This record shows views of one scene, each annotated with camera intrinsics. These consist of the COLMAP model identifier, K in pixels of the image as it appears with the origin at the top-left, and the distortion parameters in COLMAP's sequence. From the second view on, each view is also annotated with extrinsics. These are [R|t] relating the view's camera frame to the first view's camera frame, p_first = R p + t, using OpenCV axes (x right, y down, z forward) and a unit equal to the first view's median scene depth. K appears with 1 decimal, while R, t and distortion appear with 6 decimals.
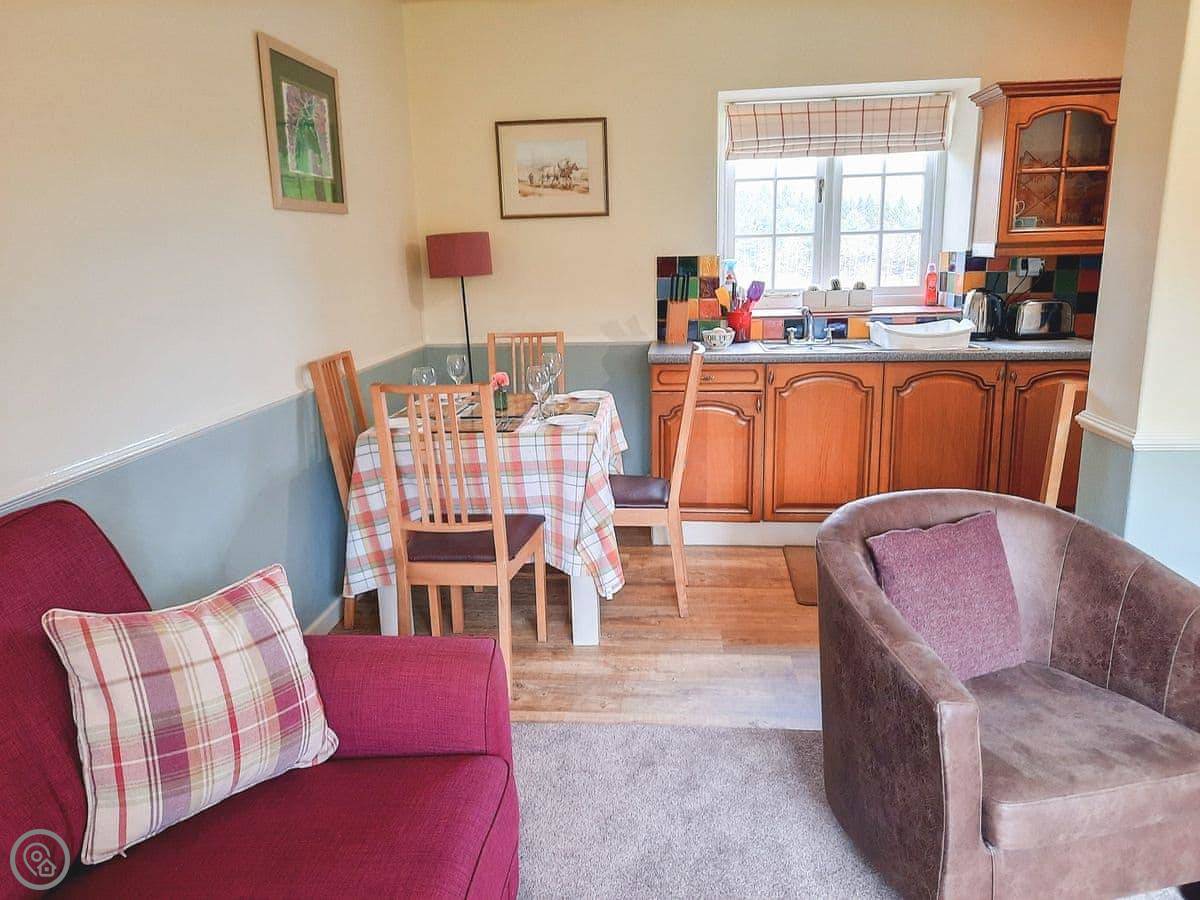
lens RADIAL K [[865.8, 0, 604.0], [0, 865.8, 449.1], [0, 0, 1]] dist [0.079896, -0.100606]
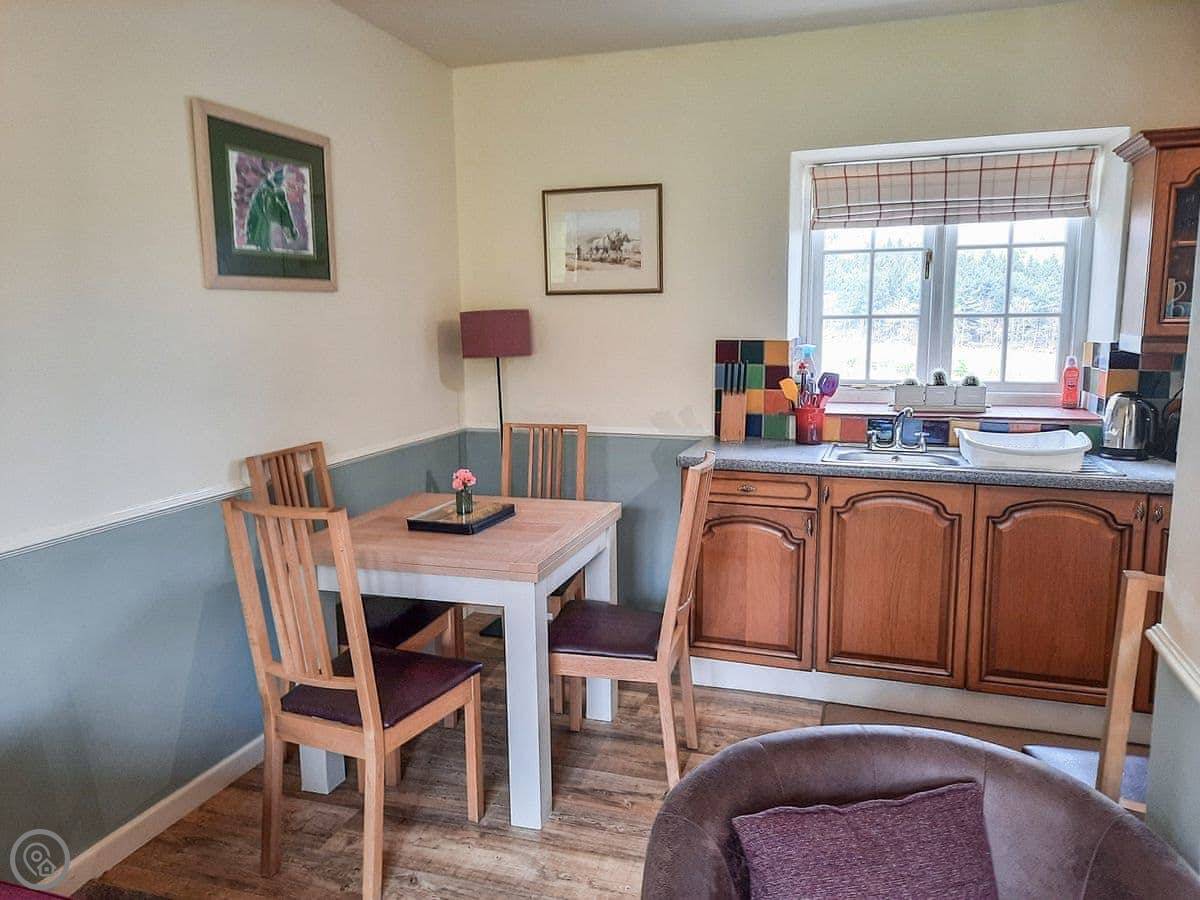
lens RADIAL K [[865.8, 0, 604.0], [0, 865.8, 449.1], [0, 0, 1]] dist [0.079896, -0.100606]
pose [[0.973796, 0.050456, -0.221755, 0.153921], [-0.066009, 0.995810, -0.063289, -0.053797], [0.217632, 0.076268, 0.973046, 0.153282]]
